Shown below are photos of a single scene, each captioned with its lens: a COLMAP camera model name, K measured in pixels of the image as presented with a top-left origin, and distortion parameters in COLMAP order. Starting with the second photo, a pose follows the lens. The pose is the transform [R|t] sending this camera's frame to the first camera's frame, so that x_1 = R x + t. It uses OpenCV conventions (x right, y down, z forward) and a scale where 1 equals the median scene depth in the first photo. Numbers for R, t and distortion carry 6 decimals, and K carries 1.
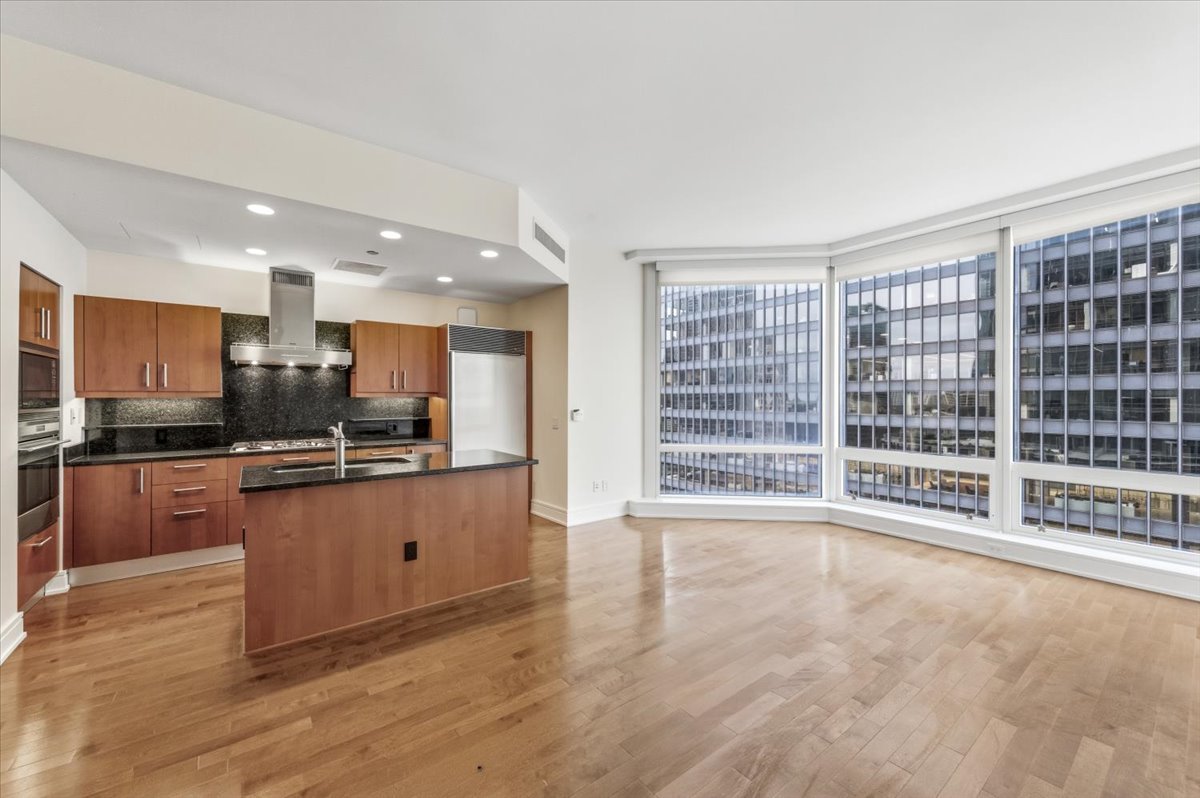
lens RADIAL K [[463.5, 0, 608.4], [0, 463.5, 398.8], [0, 0, 1]] dist [0.005176, -0.001073]
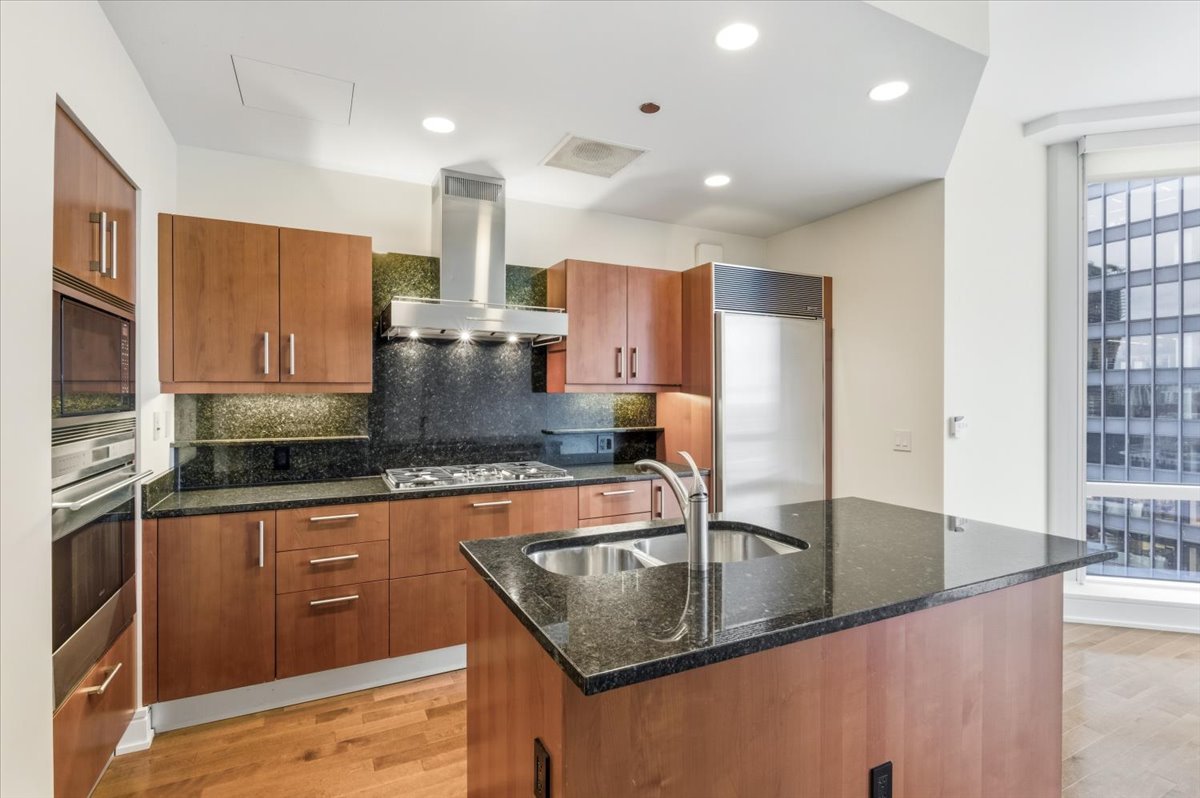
lens RADIAL K [[568.6, 0, 621.0], [0, 568.6, 397.5], [0, 0, 1]] dist [-0.002772, -0.000109]
pose [[0.984239, 0.000961, -0.176839, -0.414143], [-0.000293, 0.999993, 0.003804, -0.000262], [0.176841, -0.003693, 0.984232, 0.368924]]
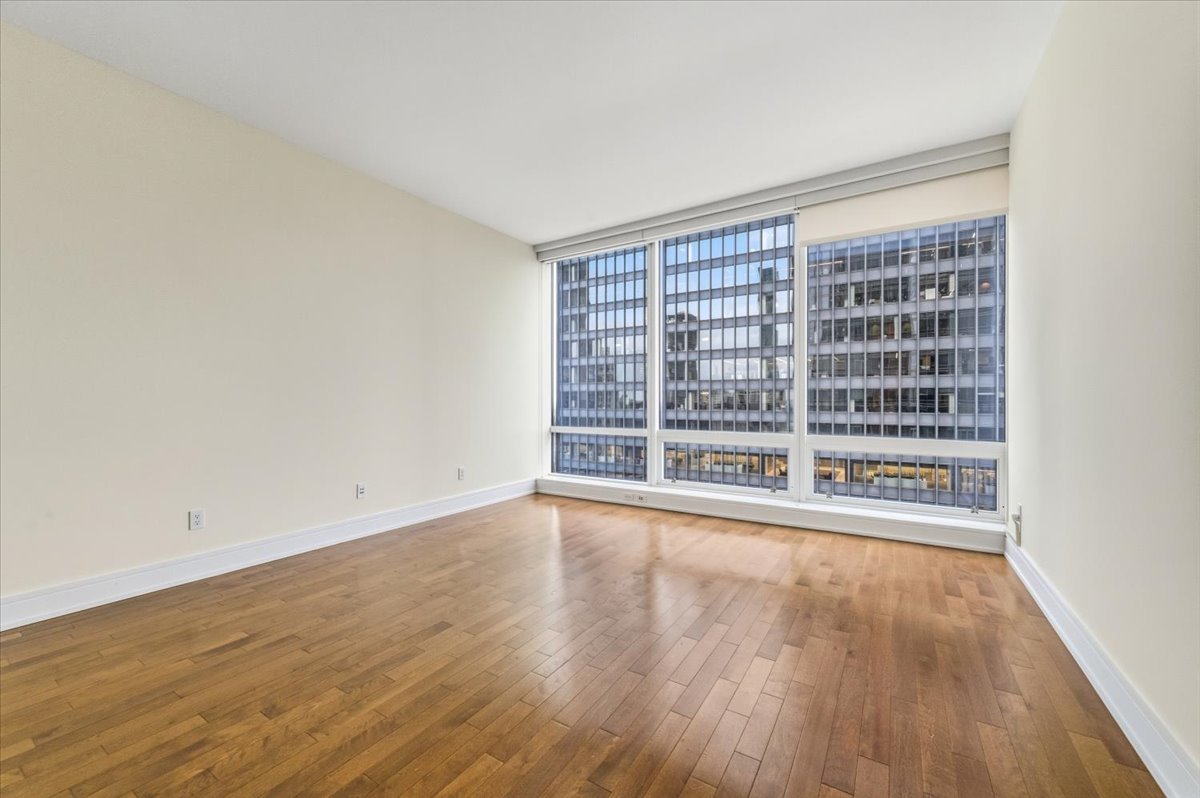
lens RADIAL K [[446.7, 0, 591.3], [0, 446.7, 401.0], [0, 0, 1]] dist [0.002244, 0.000129]
pose [[0.937516, -0.006897, 0.347875, -2.418436], [0.003922, 0.999949, 0.009255, 0.007276], [-0.347921, -0.007312, 0.937495, 2.906693]]
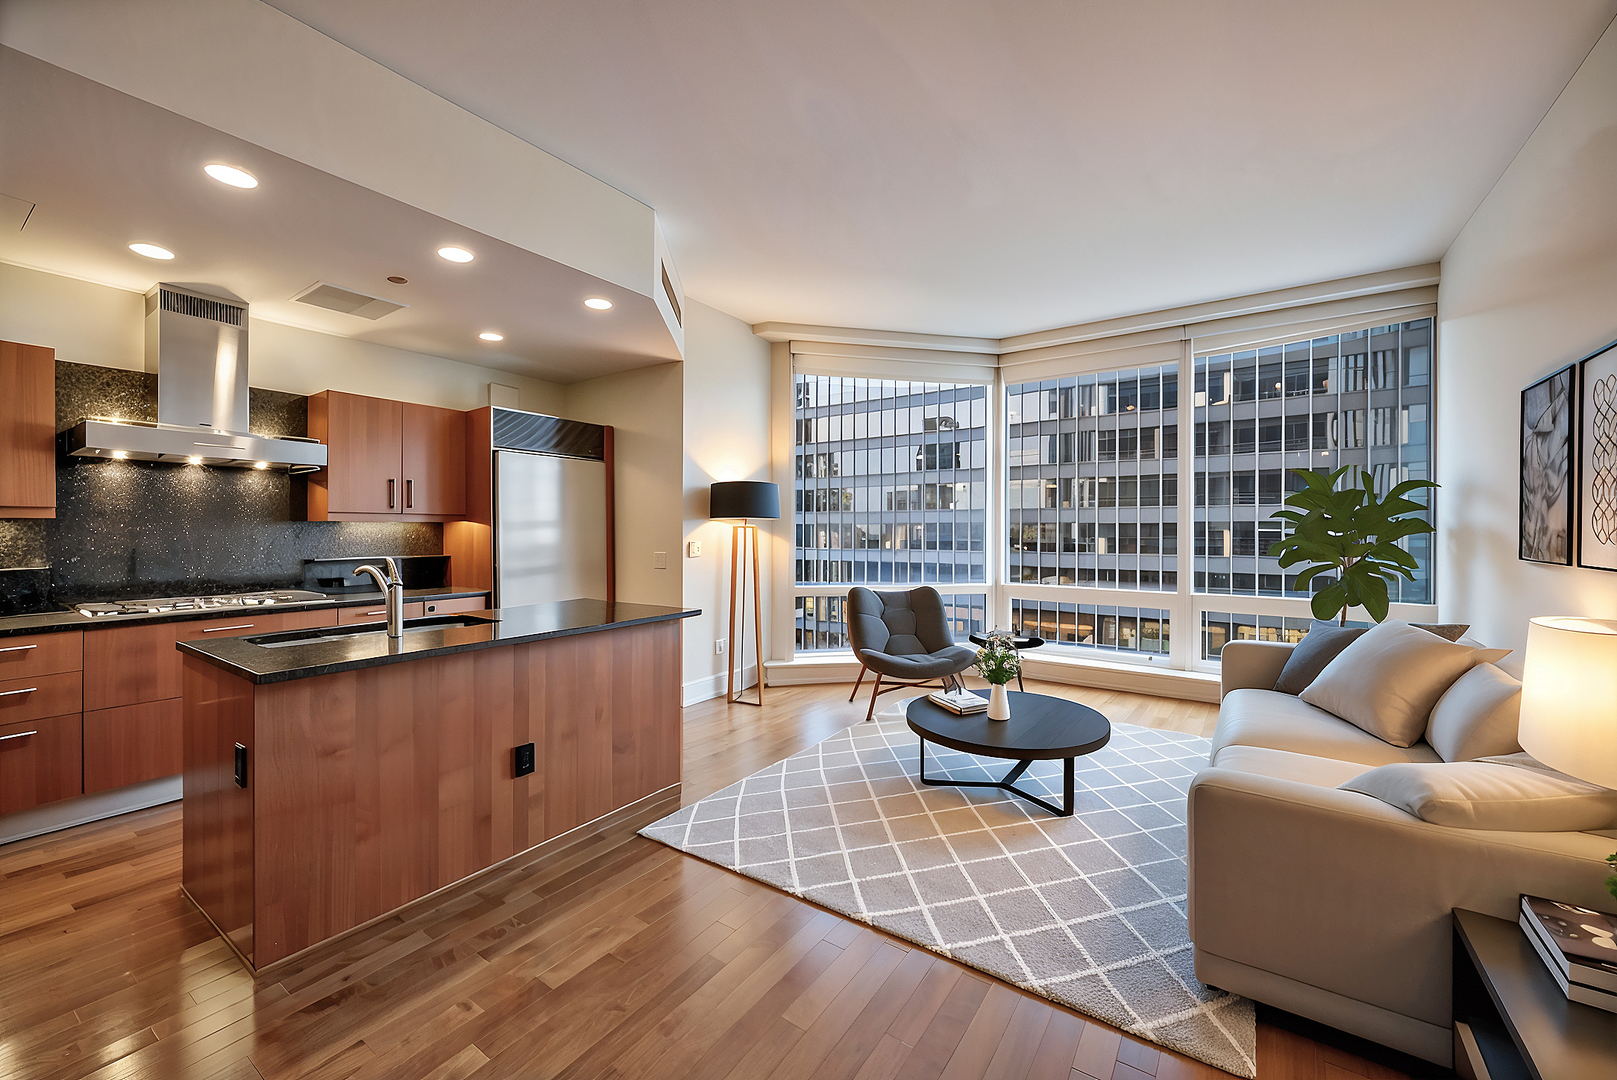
lens RADIAL K [[624.5, 0, 817.0], [0, 624.5, 535.9], [0, 0, 1]] dist [0.005176, -0.001073]
pose [[0.952374, -0.001911, 0.304926, -0.226448], [-0.000062, 0.999979, 0.006459, 0.012429], [-0.304932, -0.006170, 0.952354, 0.051002]]
